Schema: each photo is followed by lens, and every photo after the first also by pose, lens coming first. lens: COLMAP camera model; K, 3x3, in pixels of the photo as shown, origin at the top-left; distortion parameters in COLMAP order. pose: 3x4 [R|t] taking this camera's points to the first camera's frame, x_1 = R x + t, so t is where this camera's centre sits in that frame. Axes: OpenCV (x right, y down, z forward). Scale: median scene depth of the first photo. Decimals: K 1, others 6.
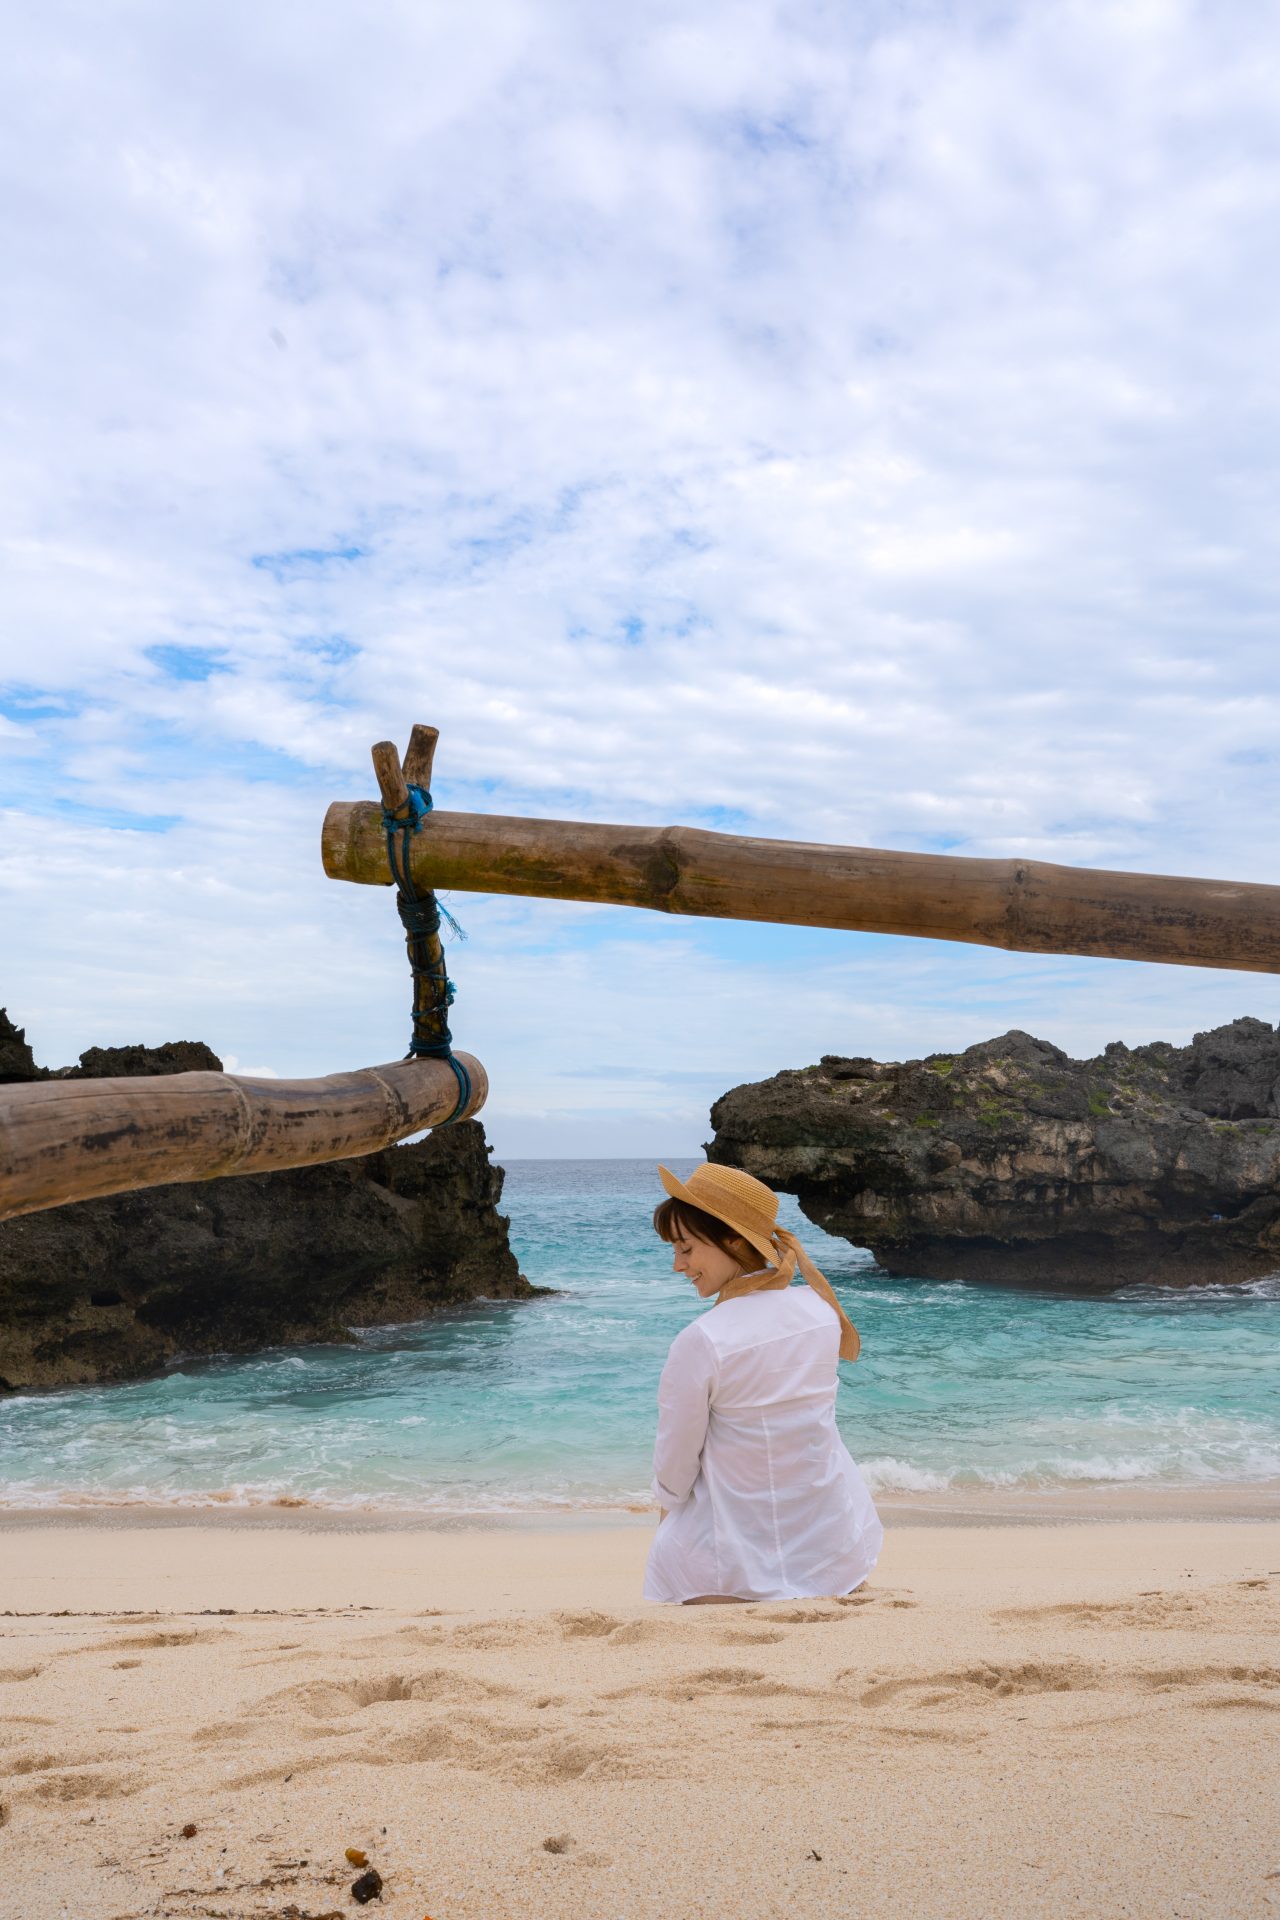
lens RADIAL K [[1822.5, 0, 640.0], [0, 1822.5, 960.0], [0, 0, 1]] dist [-0.025591, -0.000590]
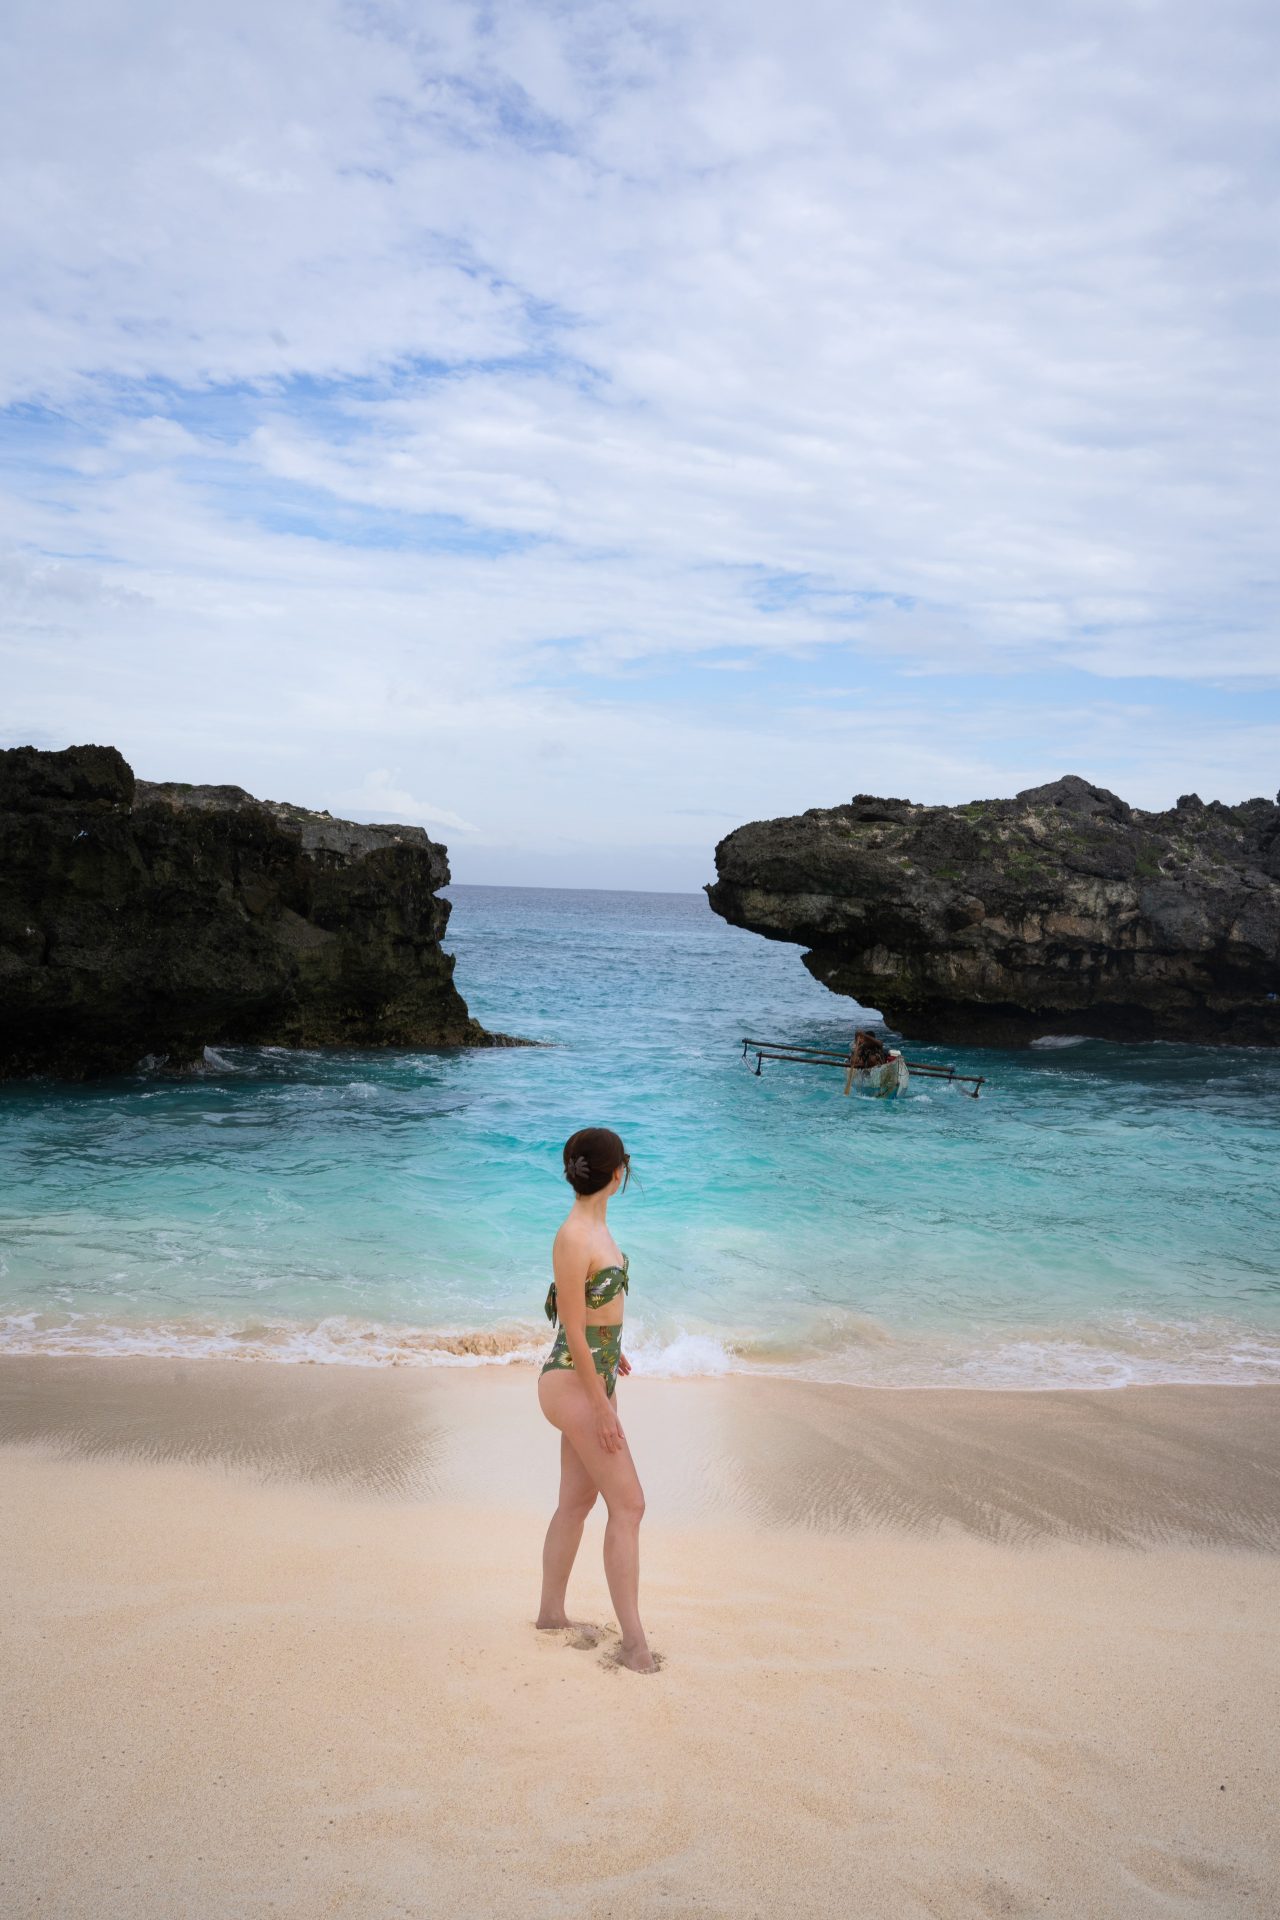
lens RADIAL K [[1822.5, 0, 640.0], [0, 1822.5, 960.0], [0, 0, 1]] dist [-0.025591, -0.000590]
pose [[0.995369, 0.051349, -0.081260, 0.081355], [-0.039081, 0.988520, 0.145949, 0.006744], [0.087822, -0.142097, 0.985949, 0.101734]]
